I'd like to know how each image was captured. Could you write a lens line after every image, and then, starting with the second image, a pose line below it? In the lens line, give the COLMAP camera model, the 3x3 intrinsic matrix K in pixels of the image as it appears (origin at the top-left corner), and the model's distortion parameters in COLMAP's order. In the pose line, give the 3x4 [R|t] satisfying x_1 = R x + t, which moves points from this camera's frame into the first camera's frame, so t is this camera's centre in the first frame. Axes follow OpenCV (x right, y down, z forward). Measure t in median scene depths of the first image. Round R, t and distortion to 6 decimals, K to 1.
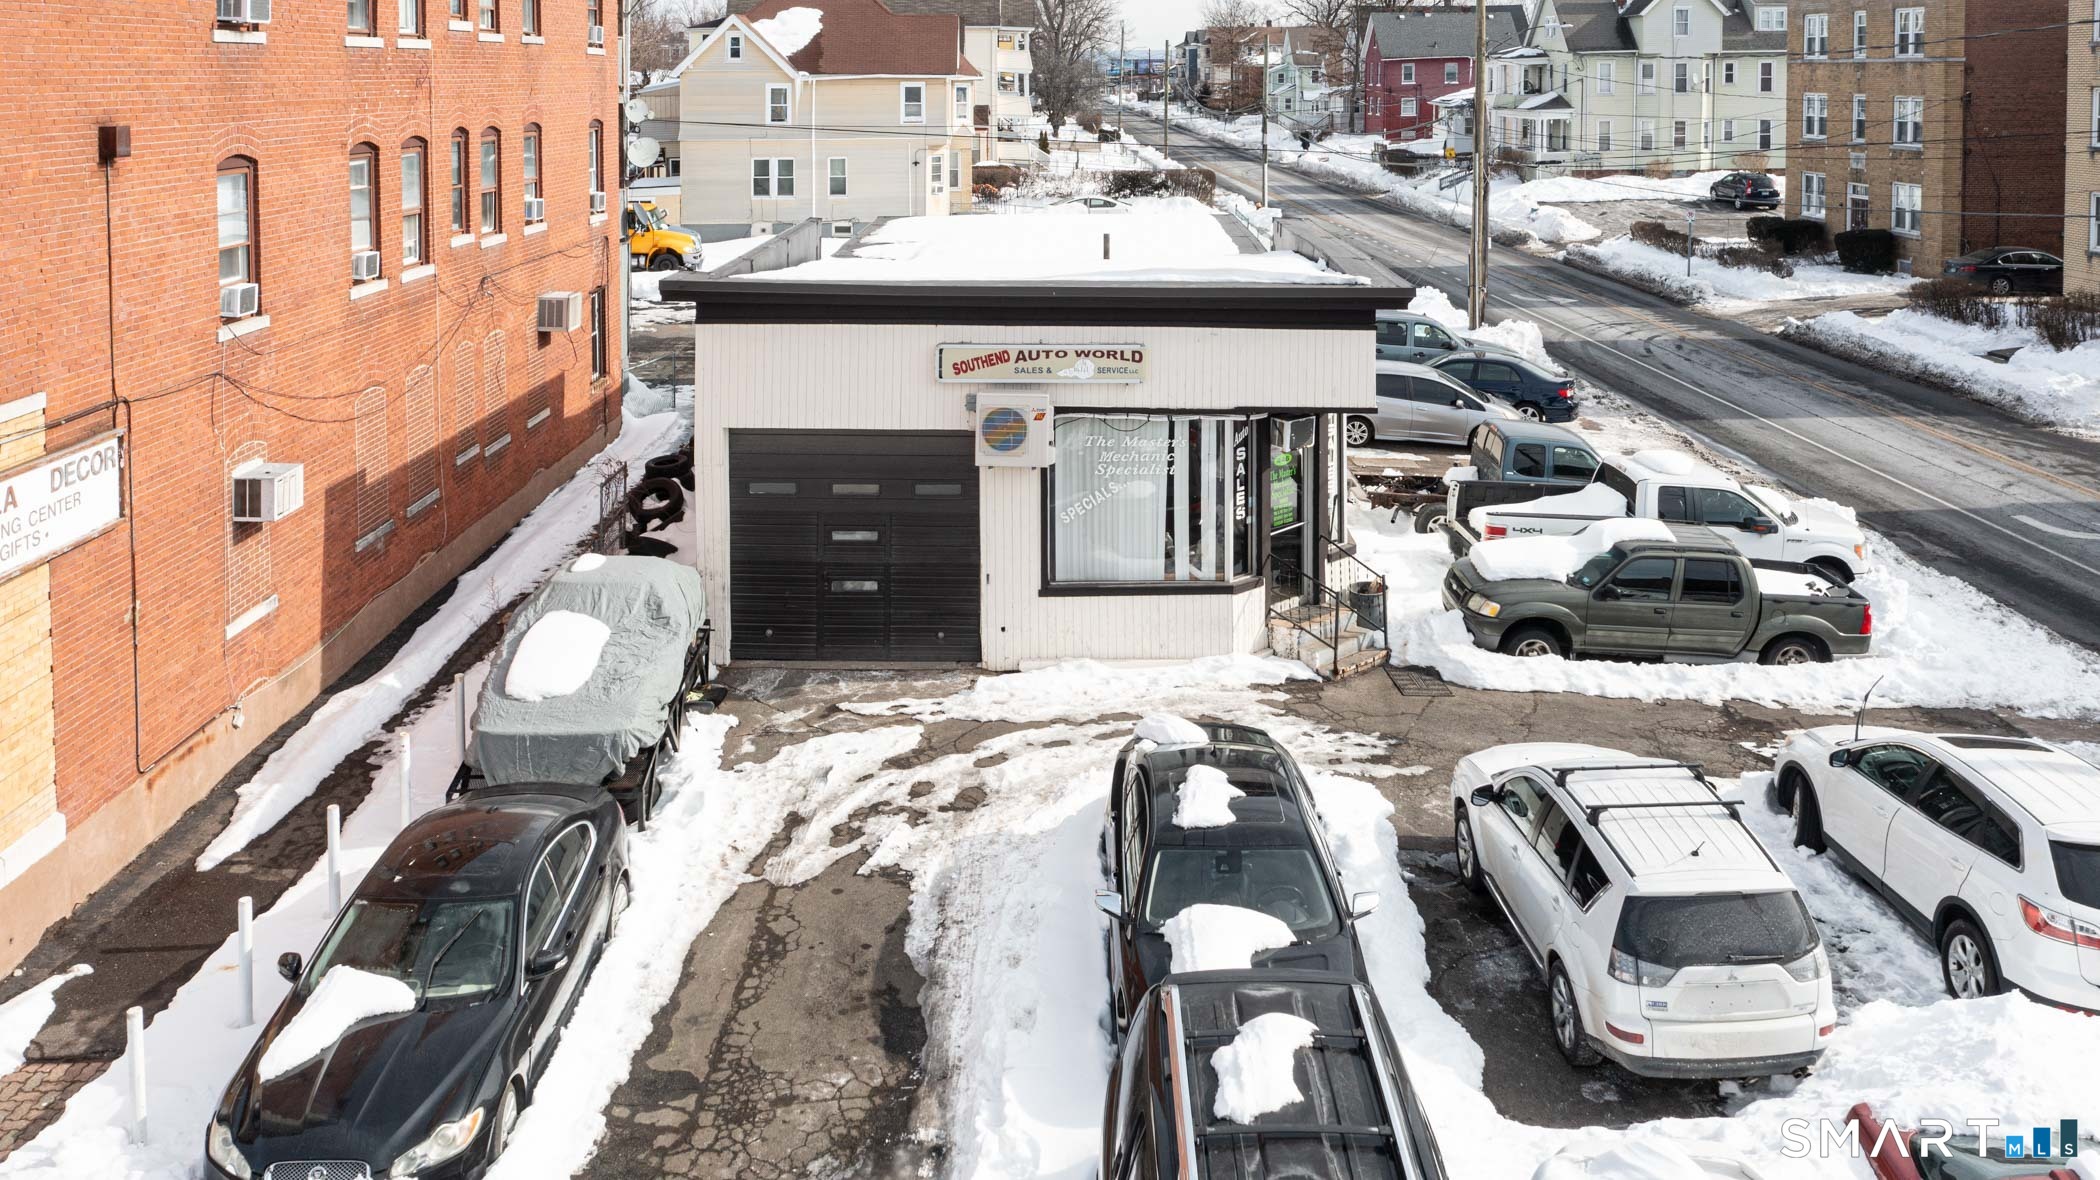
lens RADIAL K [[1715.4, 0, 1079.4], [0, 1715.4, 144.3], [0, 0, 1]] dist [-0.006903, 0.001064]
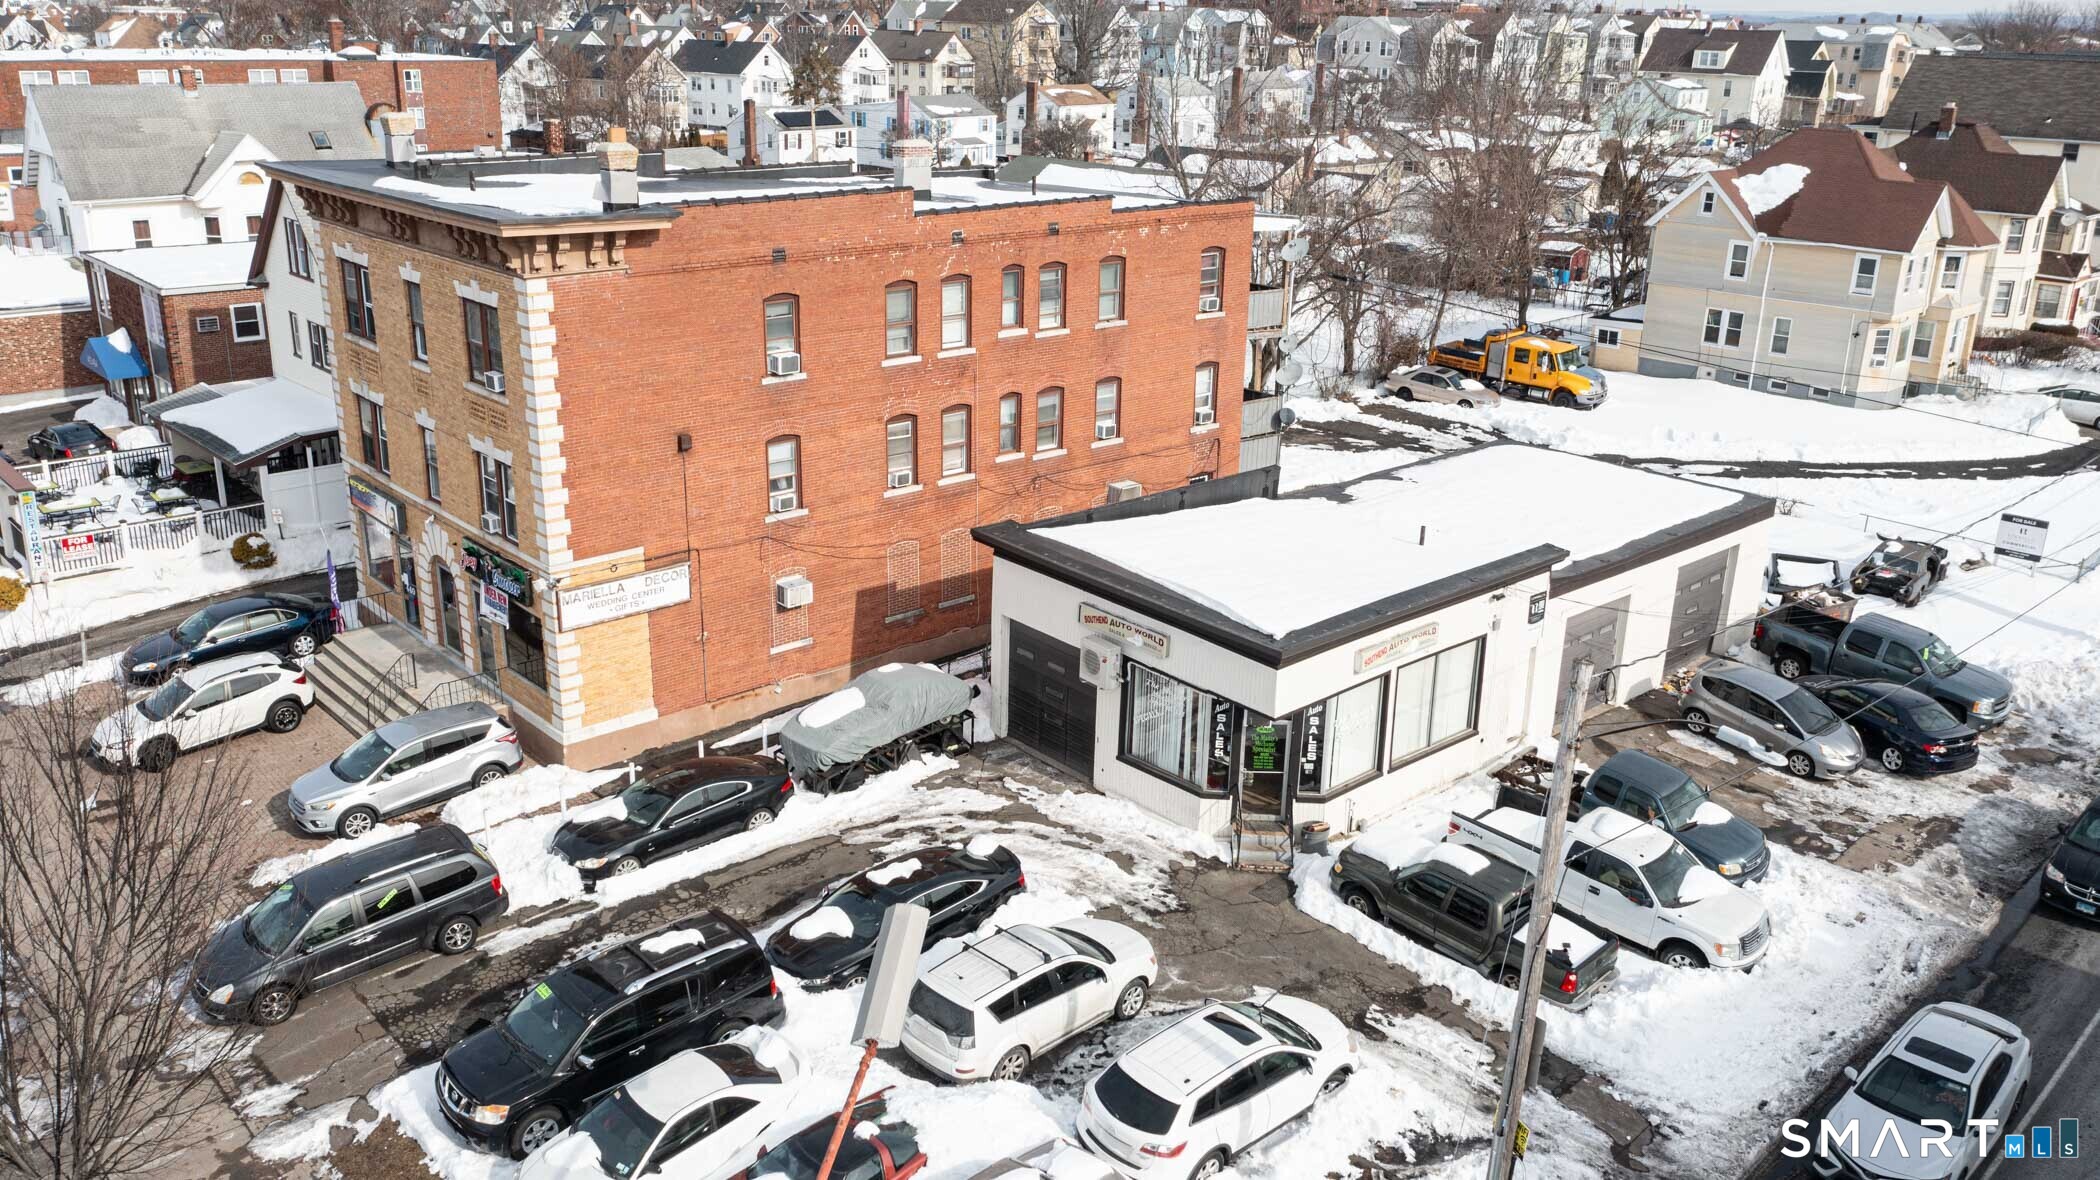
lens RADIAL K [[1661.5, 0, 1043.5], [0, 1661.5, 587.6], [0, 0, 1]] dist [-0.015573, 0.005629]
pose [[0.656910, 0.259057, -0.708067, 1.160173], [-0.048703, 0.951738, 0.303024, -0.432357], [0.752395, -0.164574, 0.637822, -0.075850]]
